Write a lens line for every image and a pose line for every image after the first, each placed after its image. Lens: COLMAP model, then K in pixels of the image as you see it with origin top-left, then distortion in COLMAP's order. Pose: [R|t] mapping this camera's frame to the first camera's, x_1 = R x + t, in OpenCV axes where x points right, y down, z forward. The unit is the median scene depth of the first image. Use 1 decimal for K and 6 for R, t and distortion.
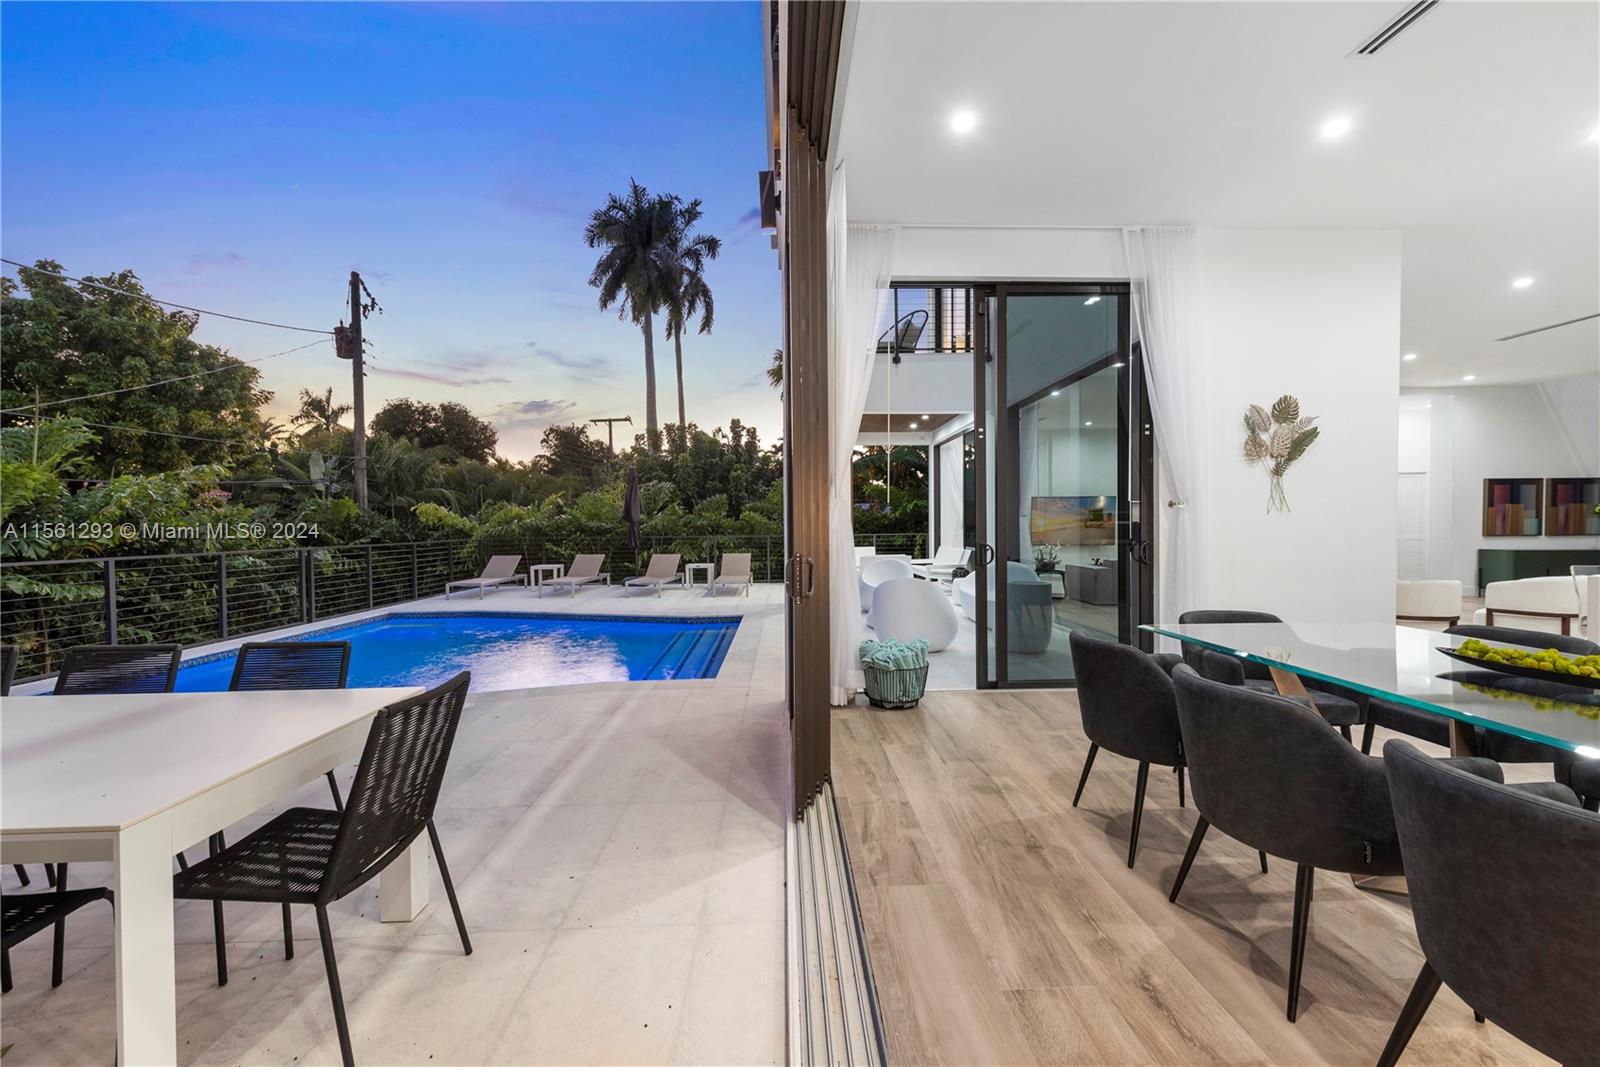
lens RADIAL K [[647.9, 0, 800.0], [0, 647.9, 533.5], [0, 0, 1]] dist [0.000037, 0.000015]
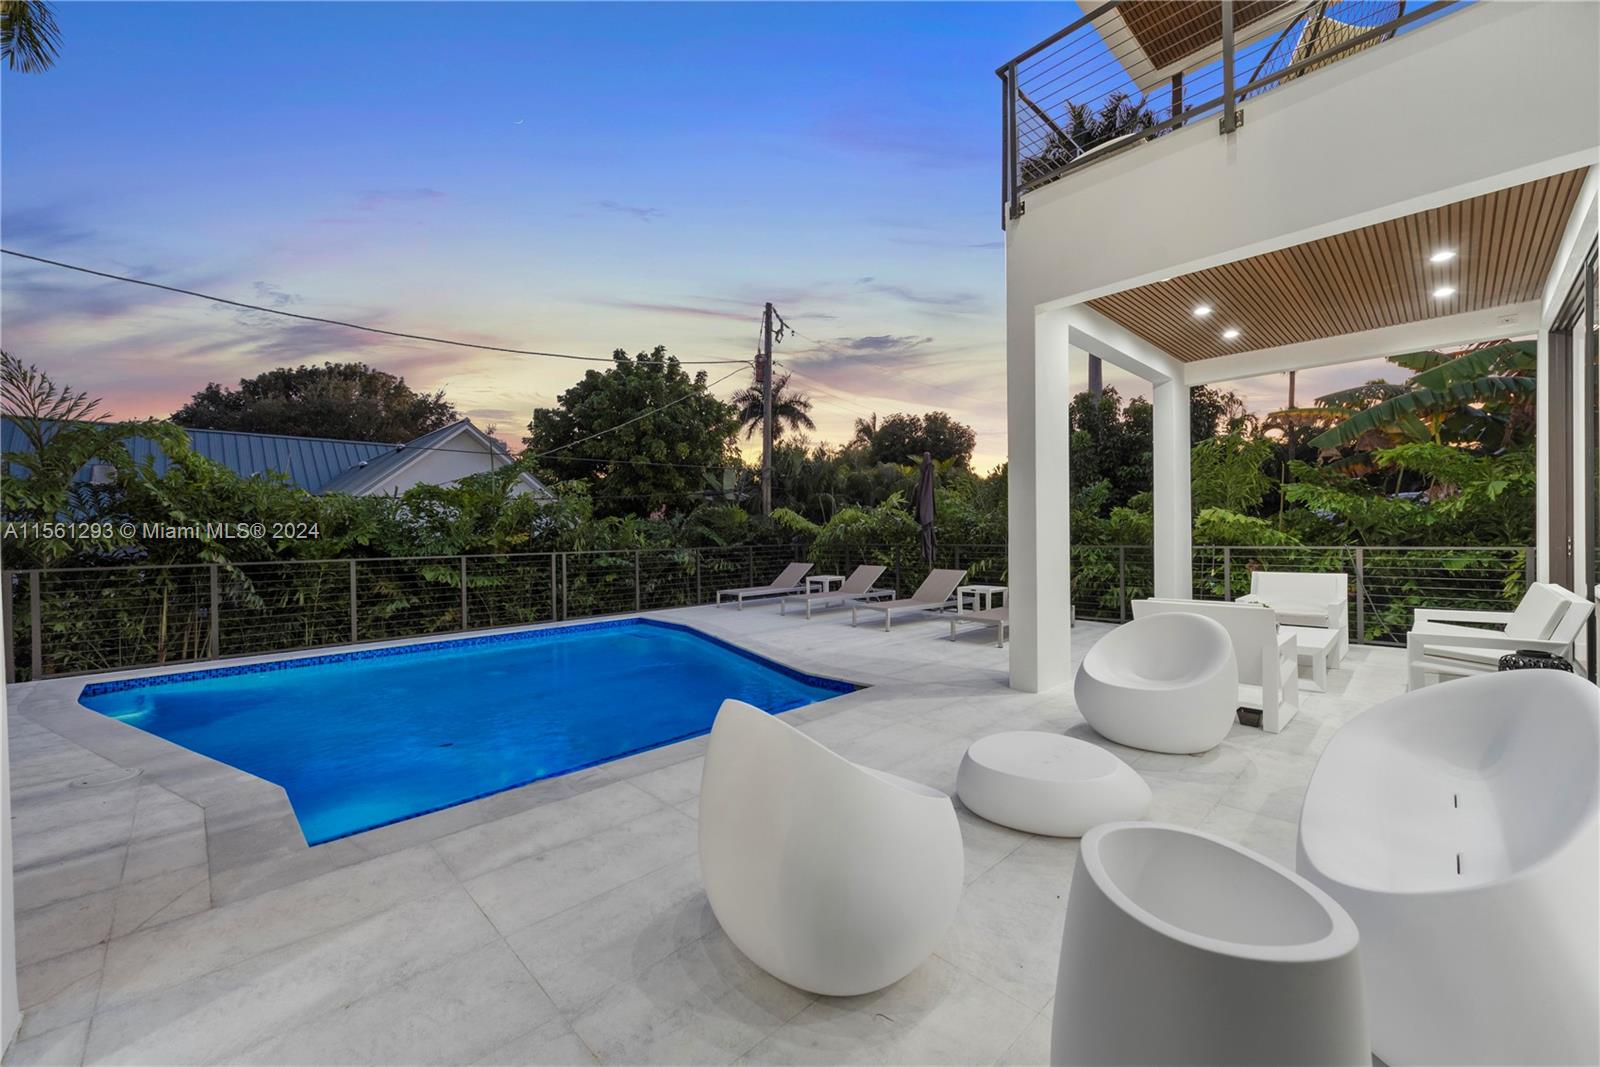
lens RADIAL K [[628.9, 0, 800.0], [0, 628.9, 533.5], [0, 0, 1]] dist [0.000603, 0.000088]
pose [[0.664491, 0.002127, -0.747294, 0.159315], [-0.004551, 0.999989, -0.001200, -0.005224], [0.747283, 0.004198, 0.664493, 0.322732]]
